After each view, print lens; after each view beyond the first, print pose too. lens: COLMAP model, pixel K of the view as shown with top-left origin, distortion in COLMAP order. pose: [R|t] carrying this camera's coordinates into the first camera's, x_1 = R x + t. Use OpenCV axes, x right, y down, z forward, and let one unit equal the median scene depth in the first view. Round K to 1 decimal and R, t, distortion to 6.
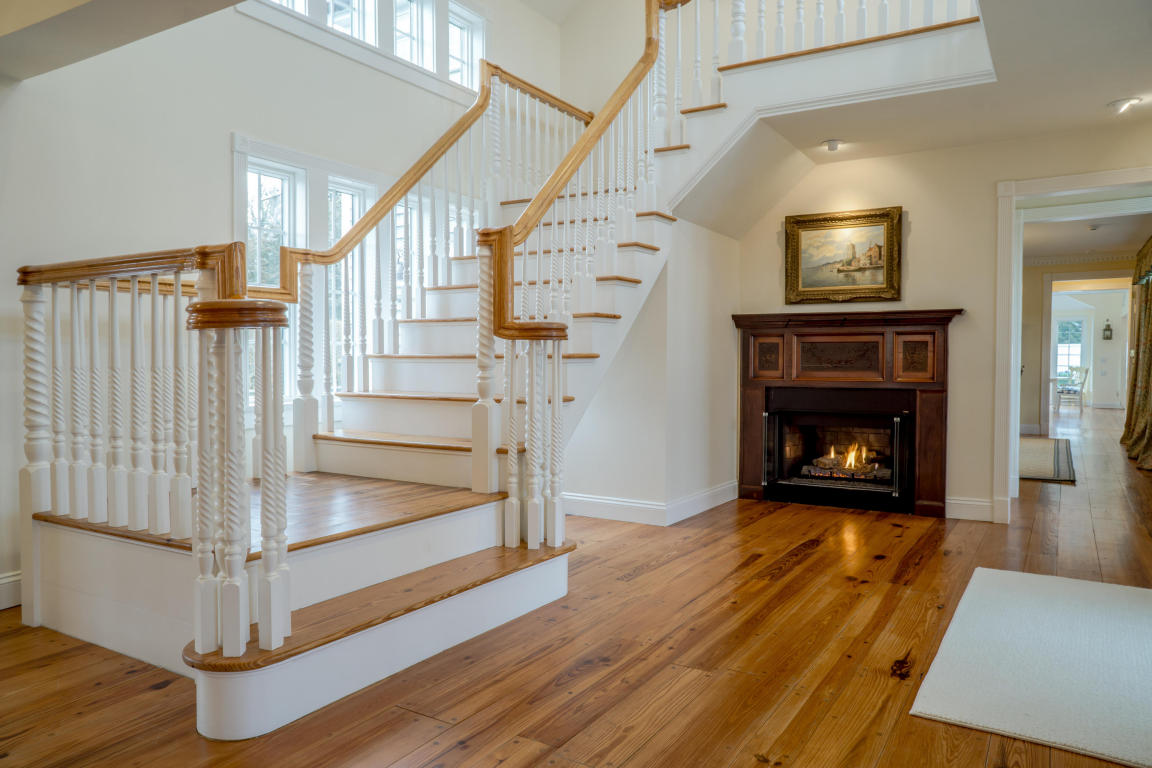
lens RADIAL K [[797.0, 0, 564.0], [0, 797.0, 387.9], [0, 0, 1]] dist [-0.074906, 0.105060]
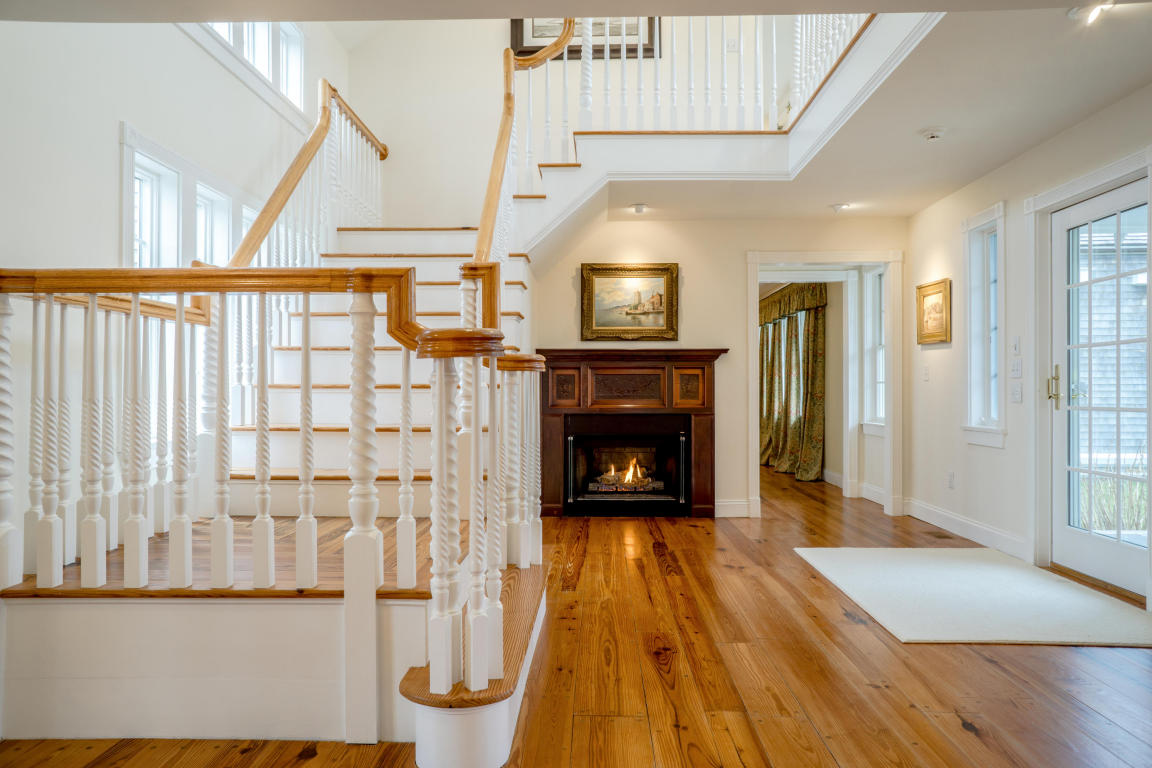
lens RADIAL K [[797.0, 0, 564.0], [0, 797.0, 387.9], [0, 0, 1]] dist [-0.074906, 0.105060]
pose [[0.867085, -0.000088, 0.498160, -0.335515], [0.019435, 0.999245, -0.033653, -0.000401], [-0.497781, 0.038862, 0.866432, 0.031695]]
